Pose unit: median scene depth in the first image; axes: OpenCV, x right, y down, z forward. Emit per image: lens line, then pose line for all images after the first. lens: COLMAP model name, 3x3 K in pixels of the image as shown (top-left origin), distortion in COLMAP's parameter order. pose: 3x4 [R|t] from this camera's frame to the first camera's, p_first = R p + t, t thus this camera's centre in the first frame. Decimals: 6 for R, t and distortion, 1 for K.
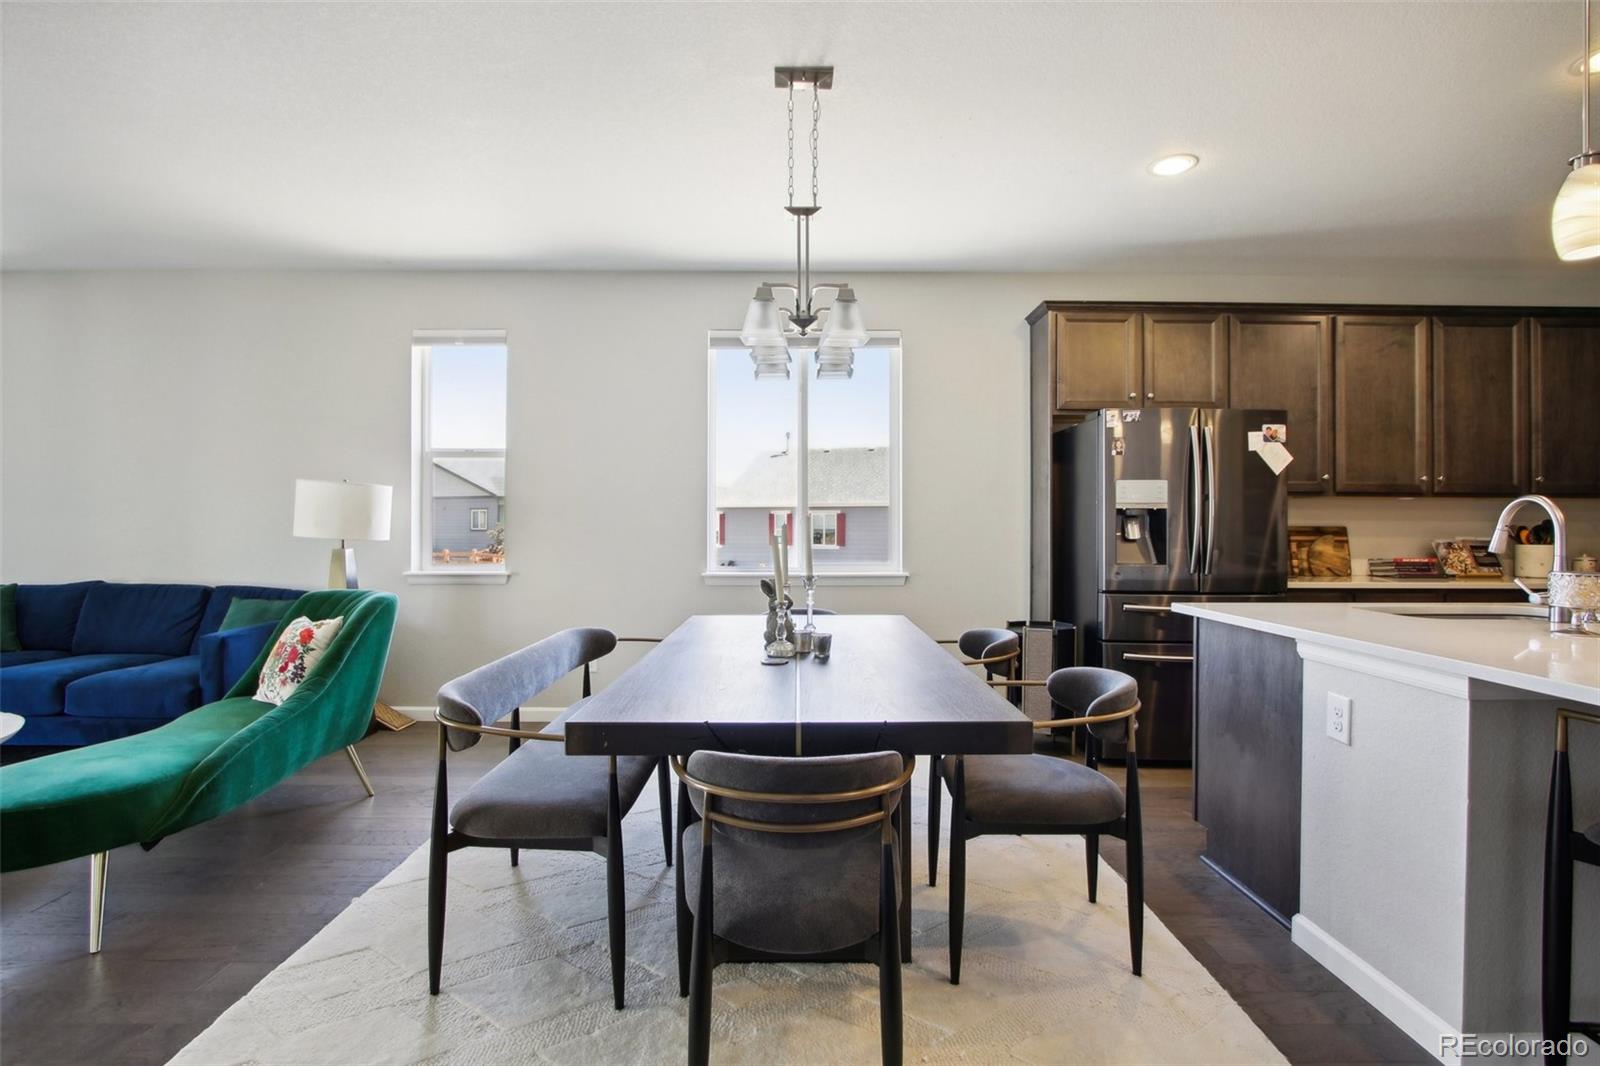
lens RADIAL K [[743.9, 0, 801.7], [0, 743.9, 524.2], [0, 0, 1]] dist [-0.016665, 0.002580]
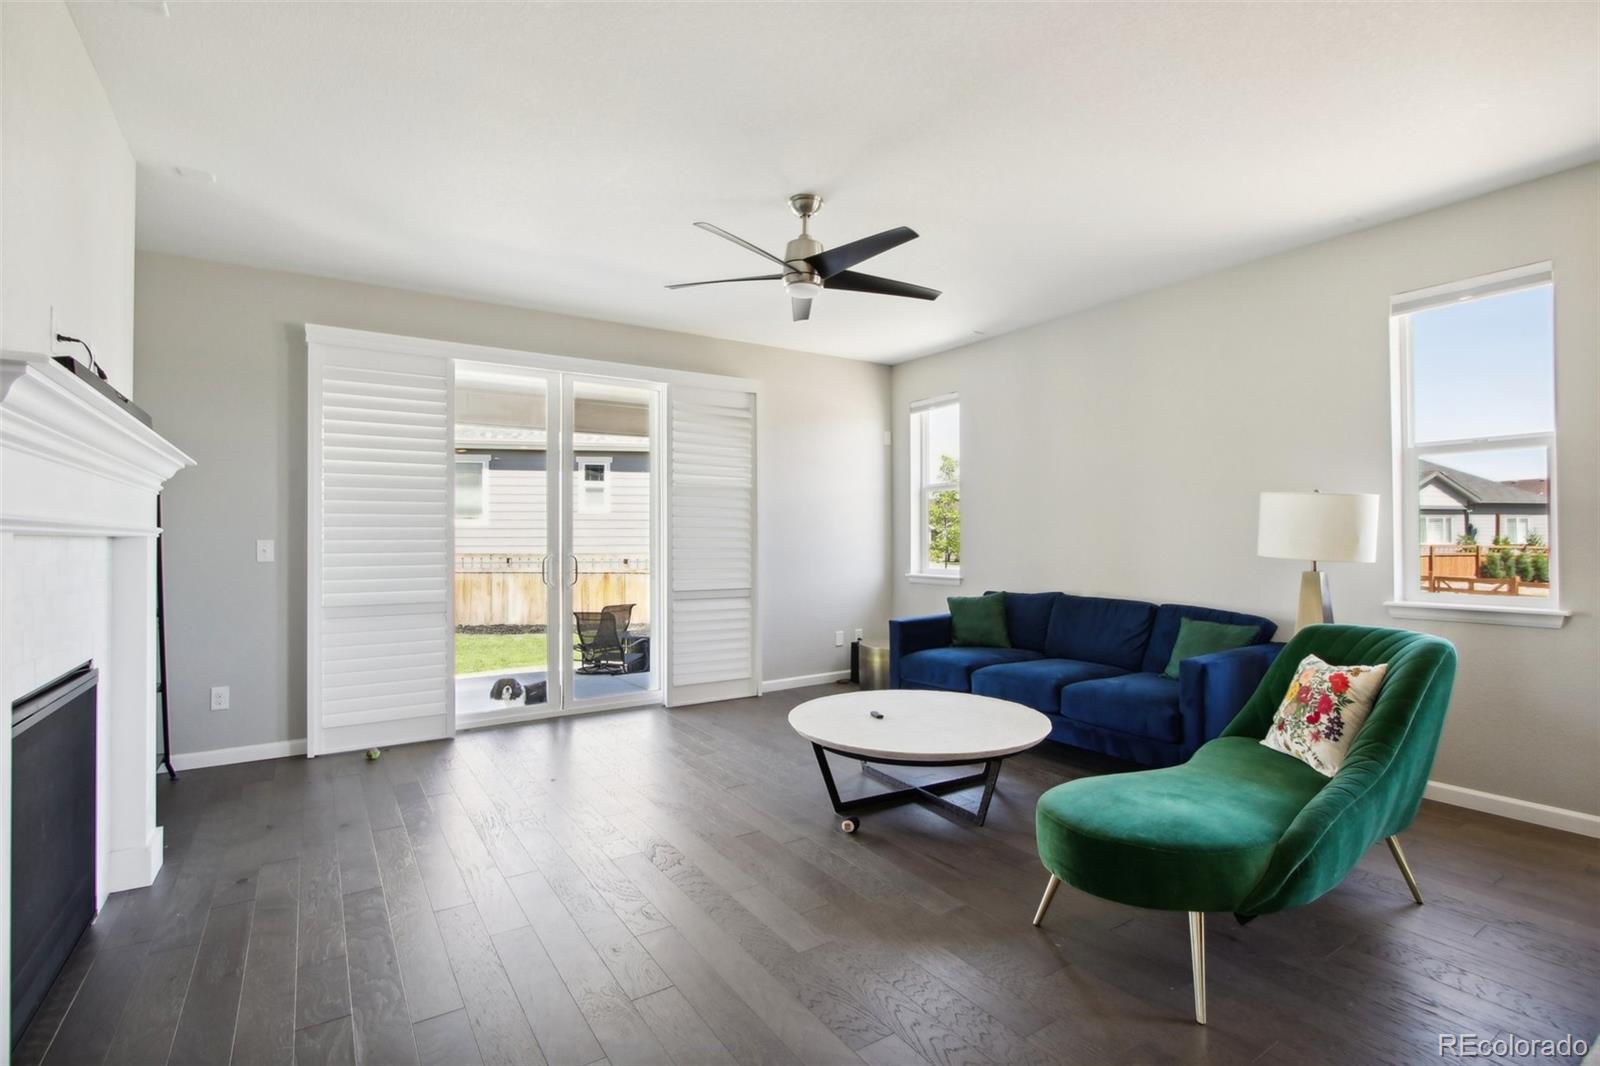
lens RADIAL K [[743.9, 0, 797.7], [0, 743.9, 531.8], [0, 0, 1]] dist [-0.016665, 0.002580]
pose [[0.543268, -0.012373, -0.839468, -0.268706], [0.009065, 0.999920, -0.008872, -0.012143], [0.839510, -0.002790, 0.543336, 0.049274]]
